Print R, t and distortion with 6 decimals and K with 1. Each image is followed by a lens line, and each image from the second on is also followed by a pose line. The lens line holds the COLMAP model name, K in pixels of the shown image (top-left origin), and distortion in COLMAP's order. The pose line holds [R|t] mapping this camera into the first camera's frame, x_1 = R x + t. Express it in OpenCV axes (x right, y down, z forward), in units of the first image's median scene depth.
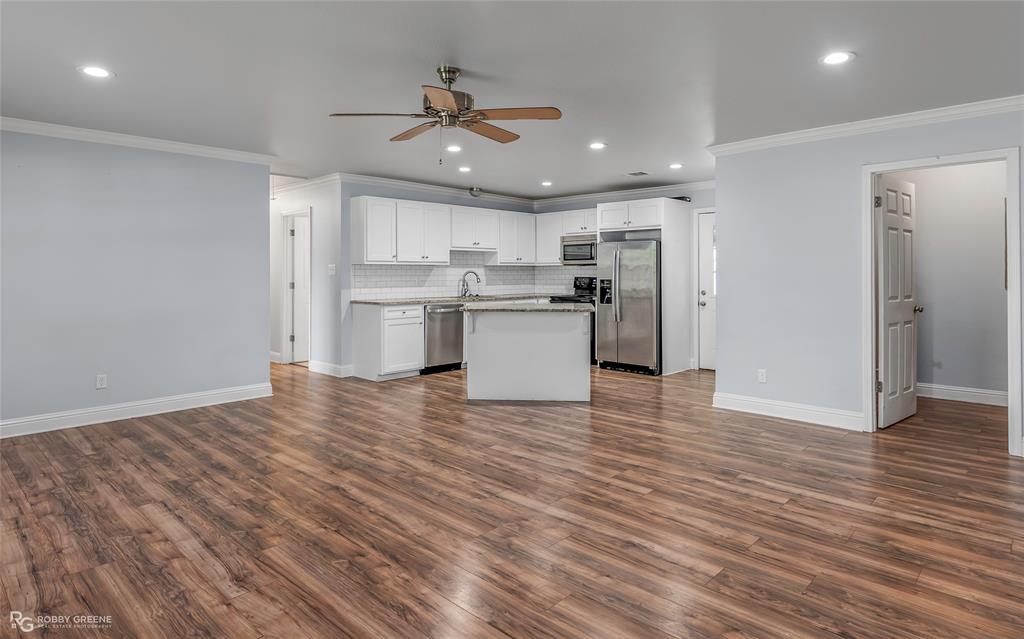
lens RADIAL K [[573.7, 0, 532.9], [0, 573.7, 276.1], [0, 0, 1]] dist [0.000100, 0.001289]
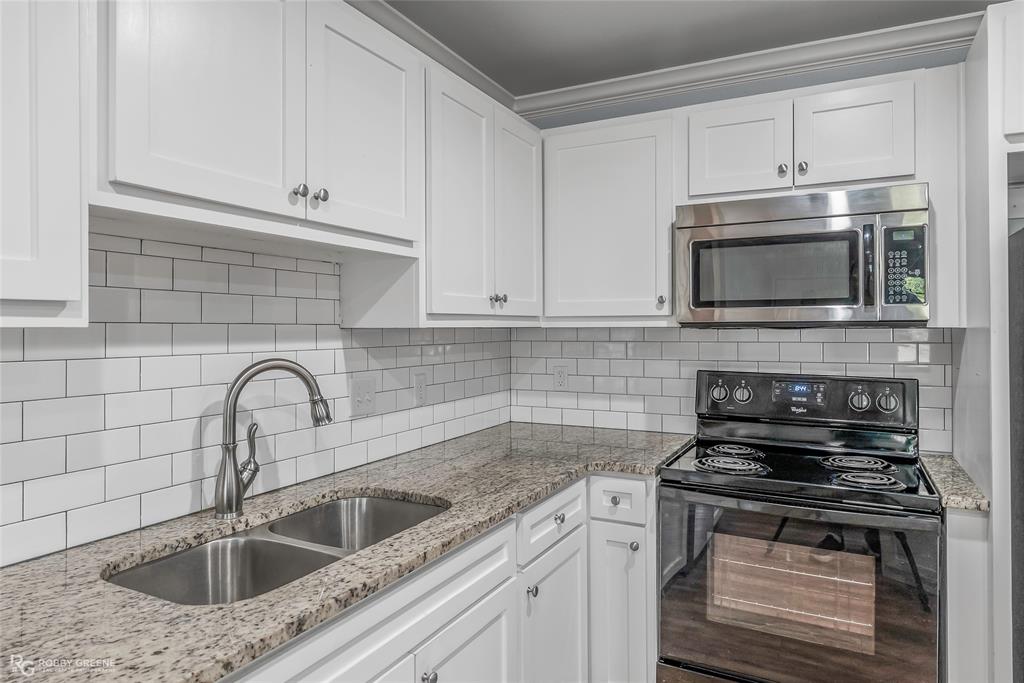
lens RADIAL K [[629.4, 0, 520.1], [0, 629.4, 328.3], [0, 0, 1]] dist [-0.002203, 0.000456]
pose [[0.965883, 0.002356, 0.258966, -0.092426], [-0.001163, 0.999988, -0.004760, -0.018949], [-0.258975, 0.004296, 0.965875, 0.856633]]
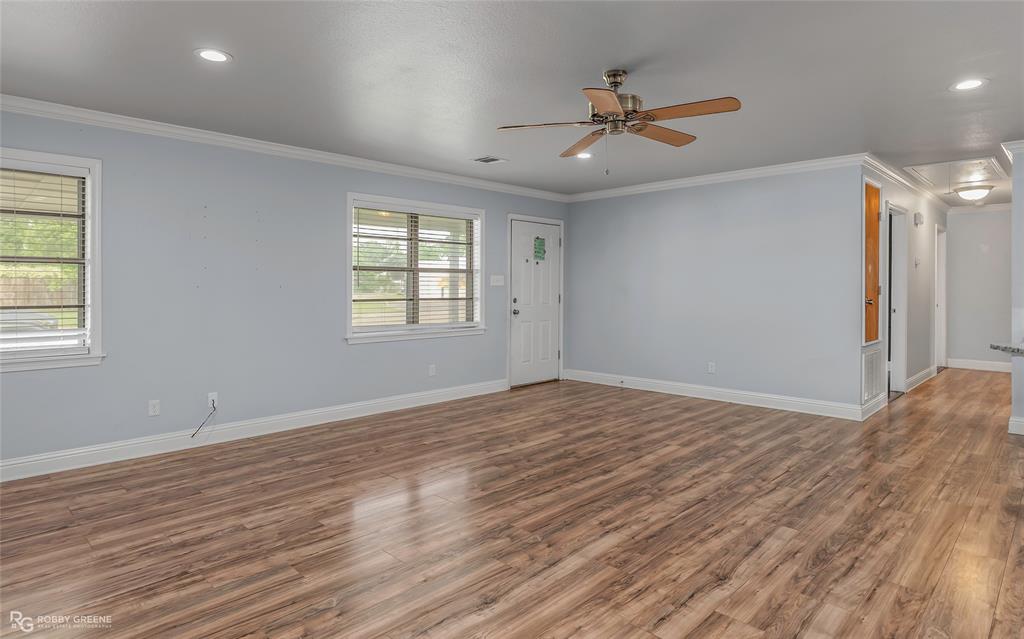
lens RADIAL K [[573.7, 0, 502.8], [0, 573.7, 289.2], [0, 0, 1]] dist [0.000100, 0.001289]
pose [[-0.042294, 0.007557, -0.999077, 0.355989], [-0.005053, 0.999957, 0.007777, -0.001568], [0.999092, 0.005377, -0.042254, 0.367907]]
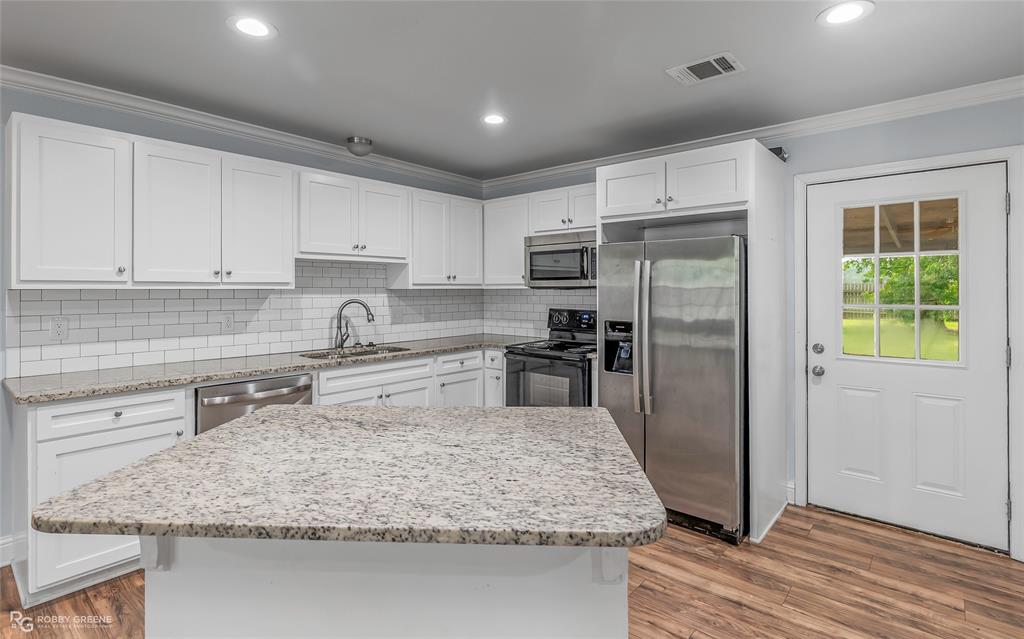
lens RADIAL K [[497.1, 0, 525.9], [0, 497.1, 290.4], [0, 0, 1]] dist [-0.009326, 0.002041]
pose [[0.999260, 0.002249, 0.038406, 0.034166], [-0.002140, 0.999994, -0.002884, -0.017704], [-0.038412, 0.002799, 0.999258, 0.579538]]
